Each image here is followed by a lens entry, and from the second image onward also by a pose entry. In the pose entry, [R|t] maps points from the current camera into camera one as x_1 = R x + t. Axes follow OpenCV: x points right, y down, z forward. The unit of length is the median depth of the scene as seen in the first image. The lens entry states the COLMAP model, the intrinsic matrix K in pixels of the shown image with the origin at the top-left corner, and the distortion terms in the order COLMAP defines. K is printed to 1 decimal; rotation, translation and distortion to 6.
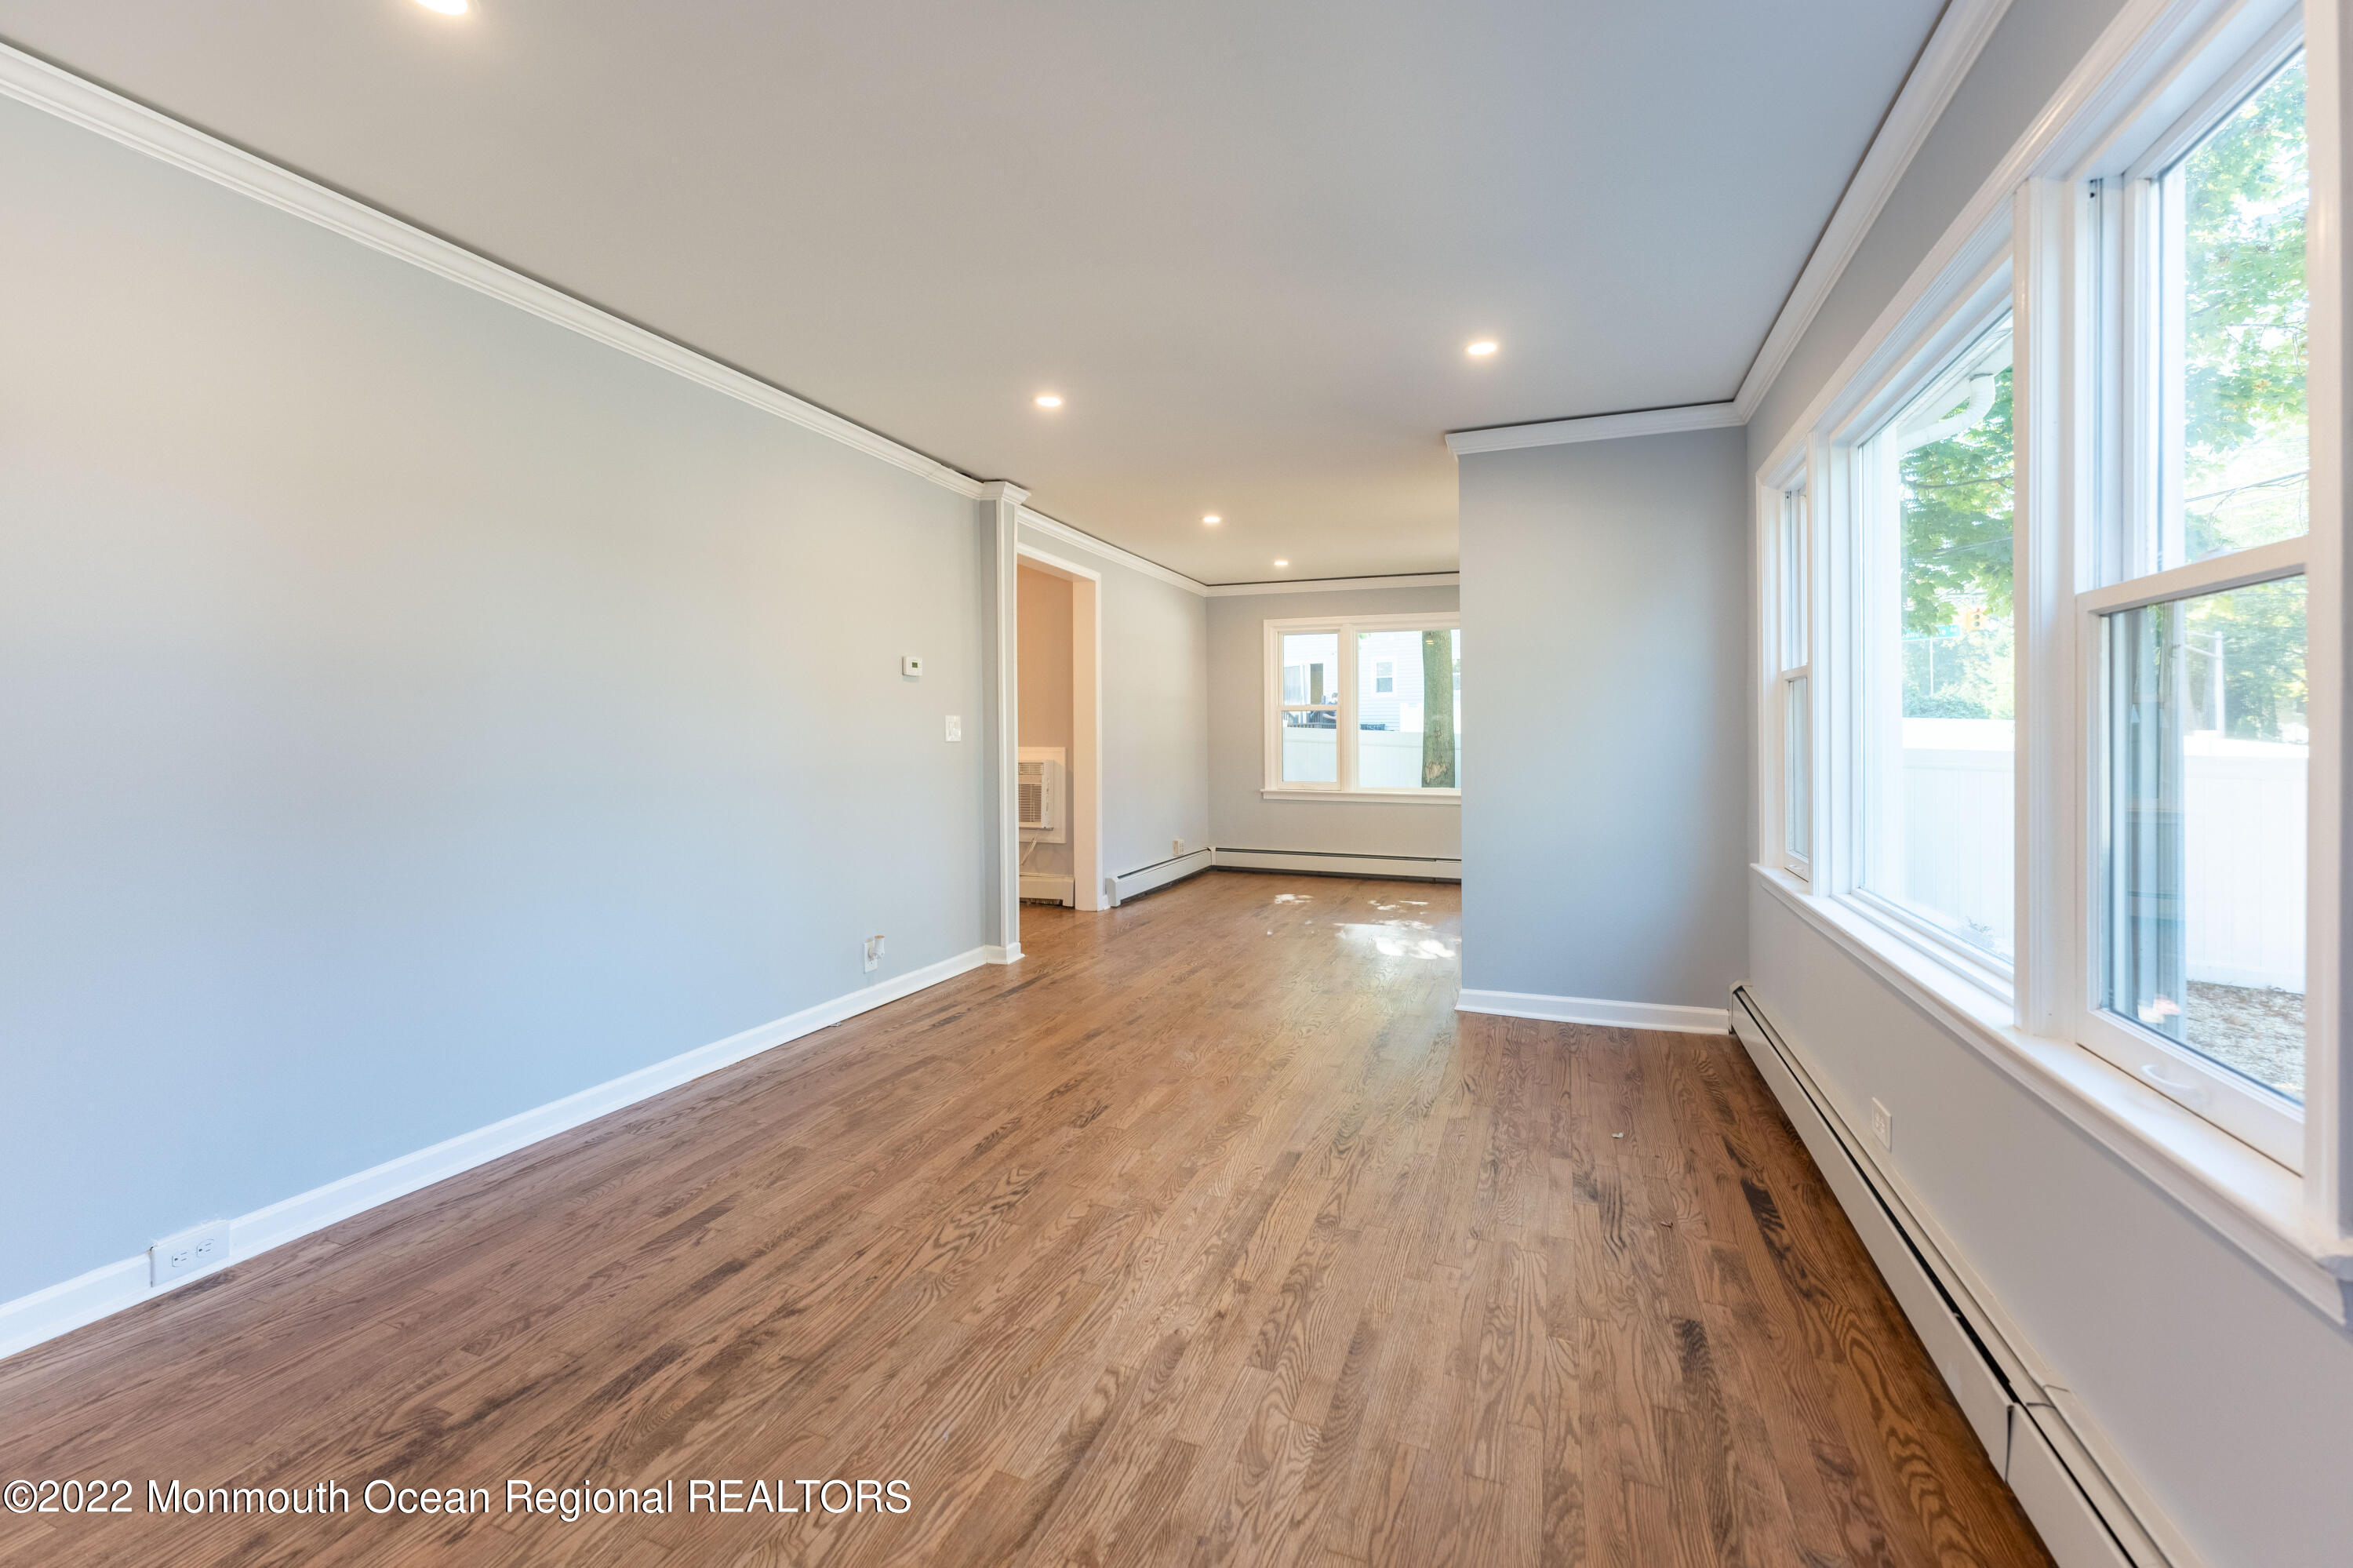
lens RADIAL K [[967.3, 0, 1260.4], [0, 967.3, 770.1], [0, 0, 1]] dist [-0.000423, -0.000104]
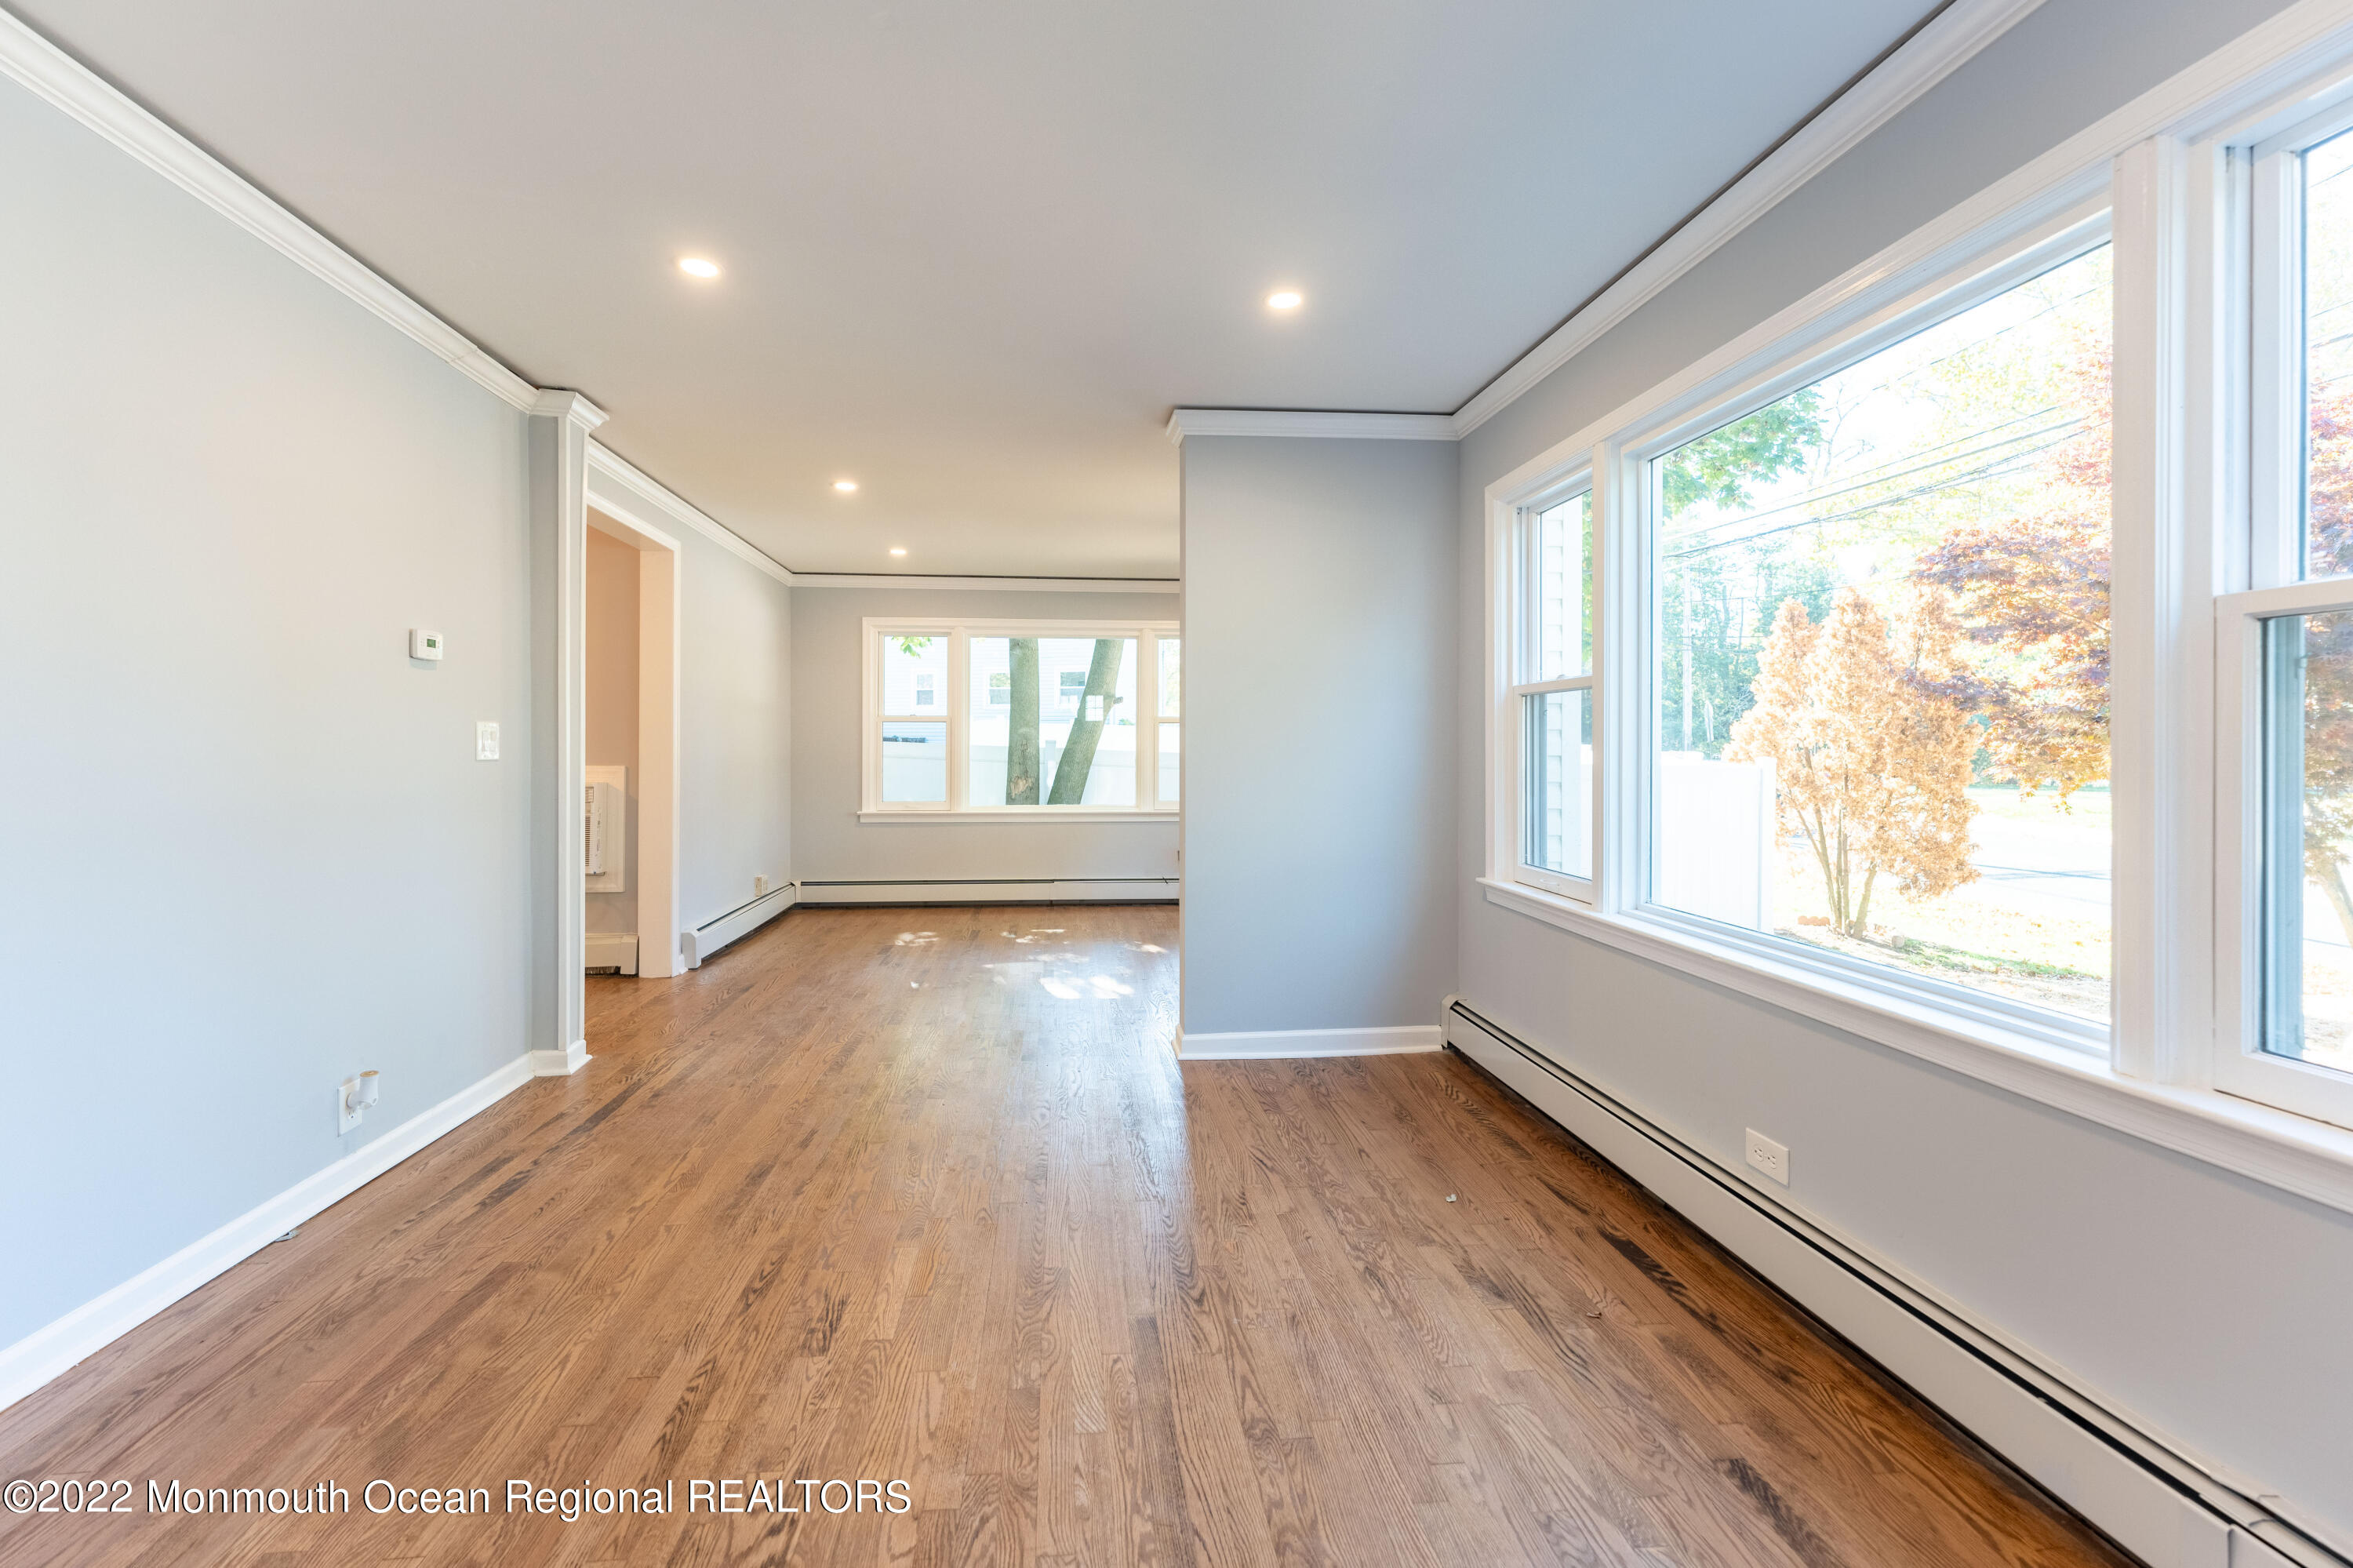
lens RADIAL K [[936.4, 0, 1170.7], [0, 936.4, 759.6], [0, 0, 1]] dist [0.000234, -0.000119]
pose [[0.915454, -0.005702, 0.402382, -0.224266], [0.015480, 0.999659, -0.021052, -0.013236], [-0.402124, 0.025501, 0.915230, 0.321278]]
